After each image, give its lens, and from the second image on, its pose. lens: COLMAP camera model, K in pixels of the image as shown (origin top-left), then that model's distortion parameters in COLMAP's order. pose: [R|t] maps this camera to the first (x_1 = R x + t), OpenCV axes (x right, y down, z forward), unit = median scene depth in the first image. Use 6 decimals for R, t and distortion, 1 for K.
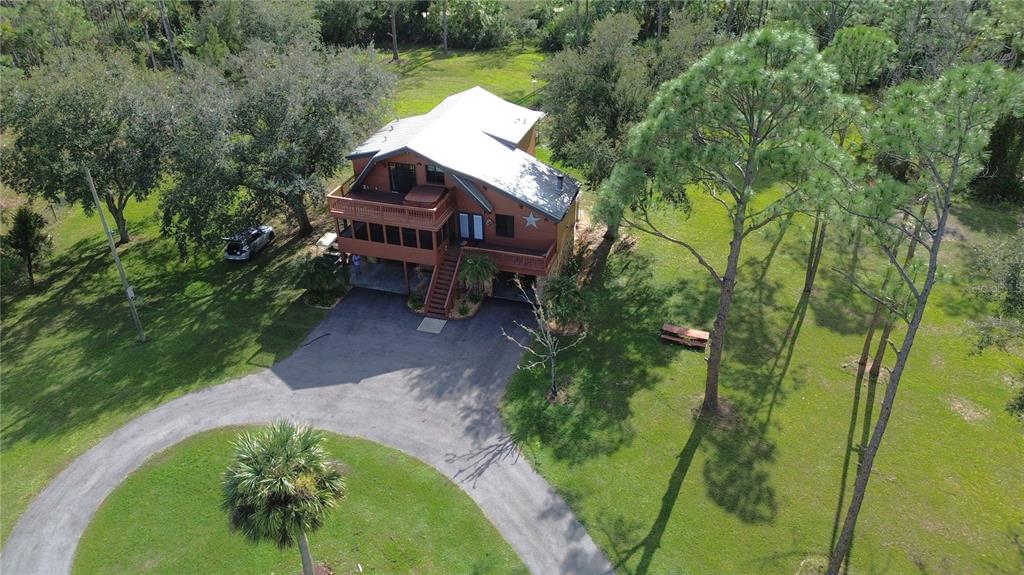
lens RADIAL K [[741.6, 0, 515.0], [0, 741.6, 286.0], [0, 0, 1]] dist [0.063479, -0.038317]
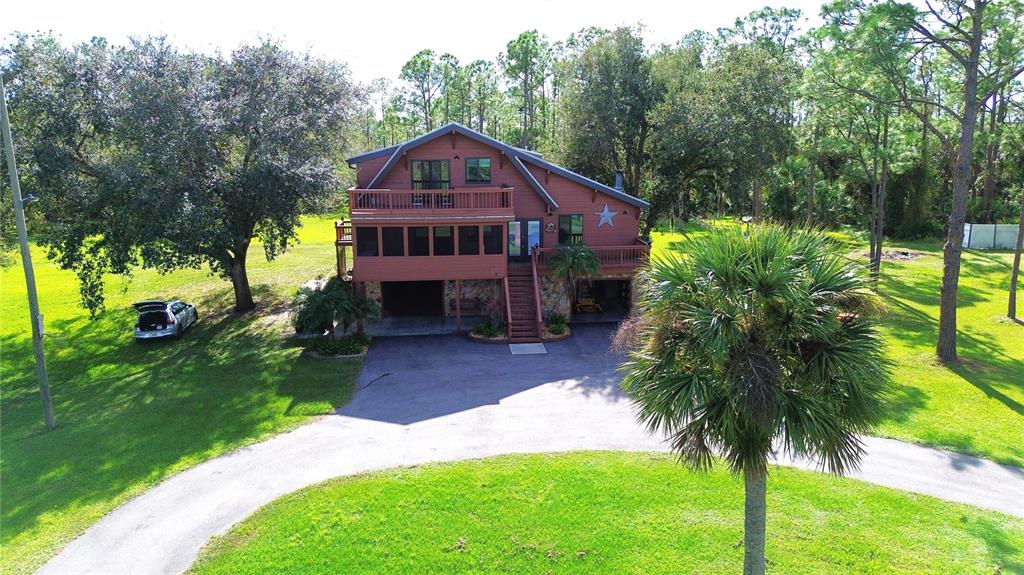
lens RADIAL K [[741.6, 0, 508.0], [0, 741.6, 290.1], [0, 0, 1]] dist [0.063479, -0.038317]
pose [[0.925107, -0.071684, 0.372880, -0.368910], [0.195276, 0.932019, -0.305300, 0.201653], [-0.325646, 0.355249, 0.876215, 0.362067]]
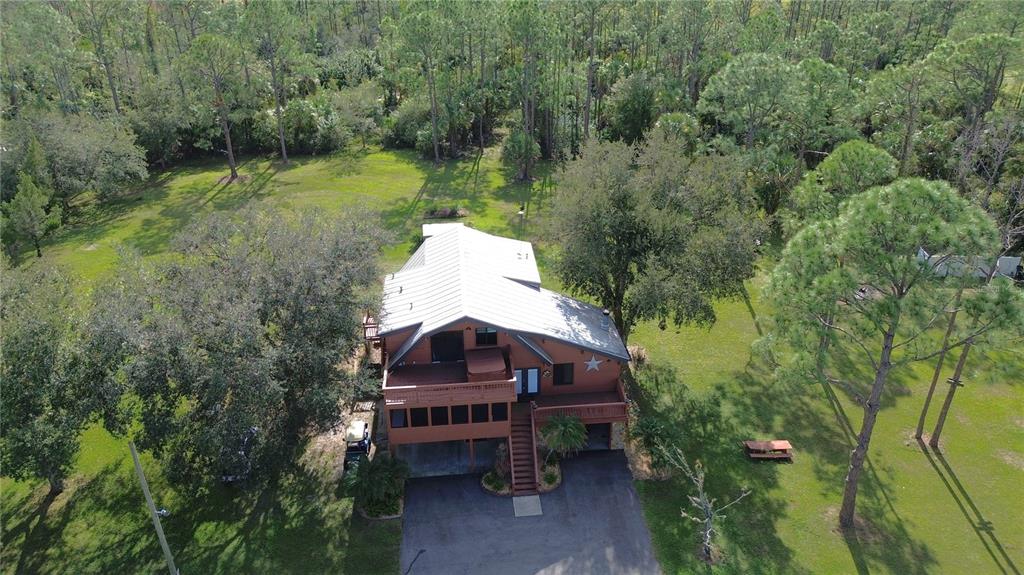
lens RADIAL K [[741.6, 0, 504.4], [0, 741.6, 283.1], [0, 0, 1]] dist [0.063479, -0.038317]
pose [[0.926284, -0.177095, 0.332620, -0.374472], [0.198454, 0.979617, -0.031084, -0.179913], [-0.320335, 0.094802, 0.942549, 0.128146]]
